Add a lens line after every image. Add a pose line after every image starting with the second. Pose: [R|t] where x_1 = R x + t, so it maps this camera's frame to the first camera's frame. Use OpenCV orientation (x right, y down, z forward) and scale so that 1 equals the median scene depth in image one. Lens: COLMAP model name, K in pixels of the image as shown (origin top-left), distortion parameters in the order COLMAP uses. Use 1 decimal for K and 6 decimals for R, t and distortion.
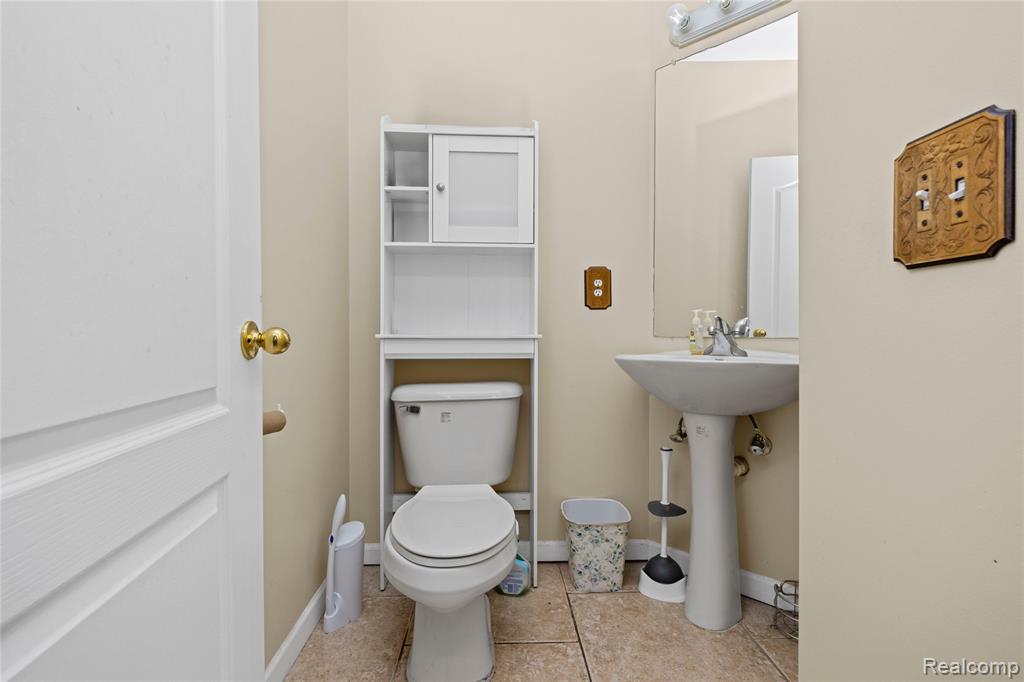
lens RADIAL K [[466.7, 0, 513.2], [0, 466.7, 334.9], [0, 0, 1]] dist [0.000009, 0.000000]
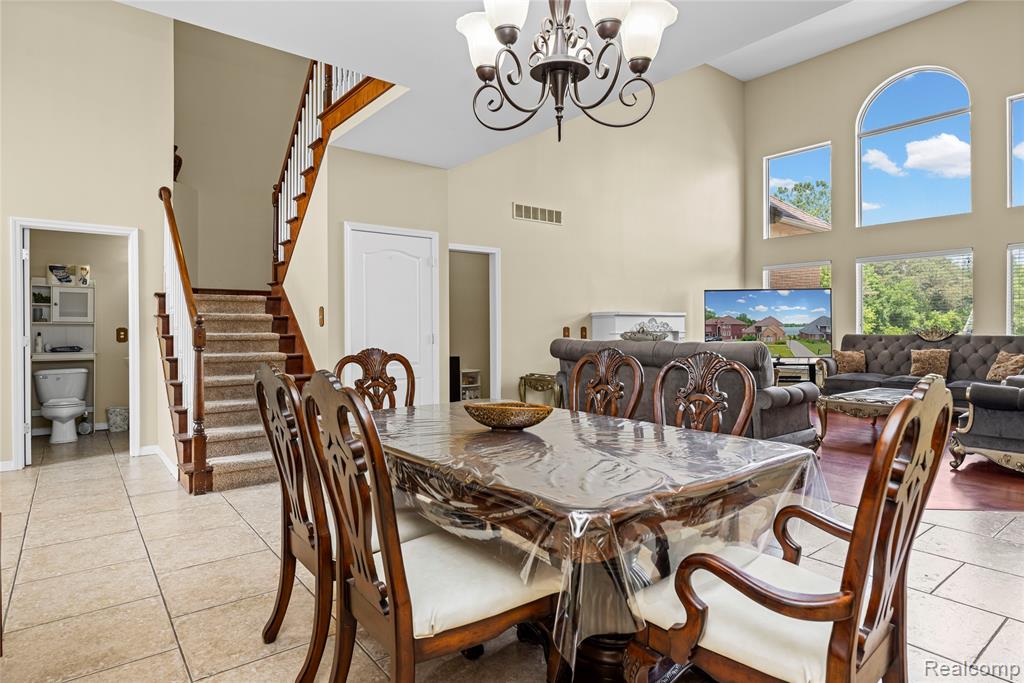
lens RADIAL K [[568.7, 0, 512.1], [0, 568.7, 338.8], [0, 0, 1]] dist [0.004623, 0.001221]
pose [[0.804345, -0.005645, 0.594135, 0.024553], [0.009557, 0.999948, -0.003438, -0.042585], [-0.594085, 0.008444, 0.804358, -3.485335]]
